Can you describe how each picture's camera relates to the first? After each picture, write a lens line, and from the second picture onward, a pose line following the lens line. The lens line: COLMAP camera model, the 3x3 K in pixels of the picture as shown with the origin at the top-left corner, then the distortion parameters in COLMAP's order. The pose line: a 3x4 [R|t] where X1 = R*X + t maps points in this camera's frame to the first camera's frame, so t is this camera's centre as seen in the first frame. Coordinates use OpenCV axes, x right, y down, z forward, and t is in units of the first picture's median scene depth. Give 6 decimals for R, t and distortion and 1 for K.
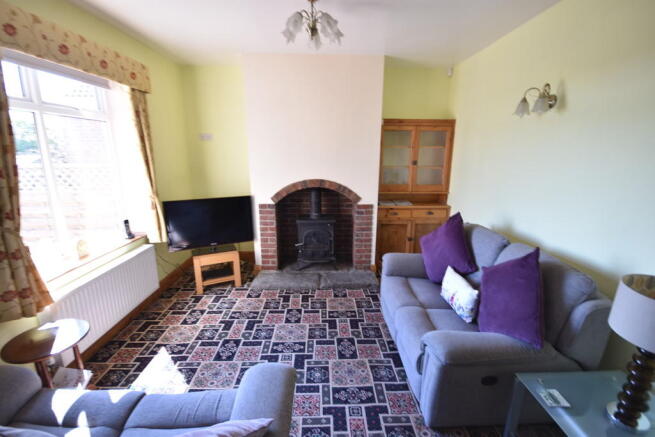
lens RADIAL K [[288.1, 0, 328.6], [0, 288.1, 218.9], [0, 0, 1]] dist [-0.000686, -0.000031]
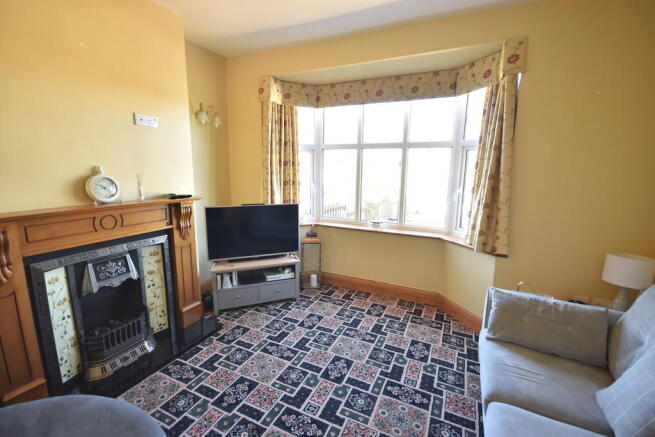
lens RADIAL K [[288.1, 0, 328.6], [0, 288.1, 217.5], [0, 0, 1]] dist [-0.000686, -0.000031]
pose [[-0.888372, -0.090765, 0.450063, -0.588124], [0.093363, 0.924070, 0.370645, -0.333435], [-0.449532, 0.371290, -0.812444, 1.673494]]
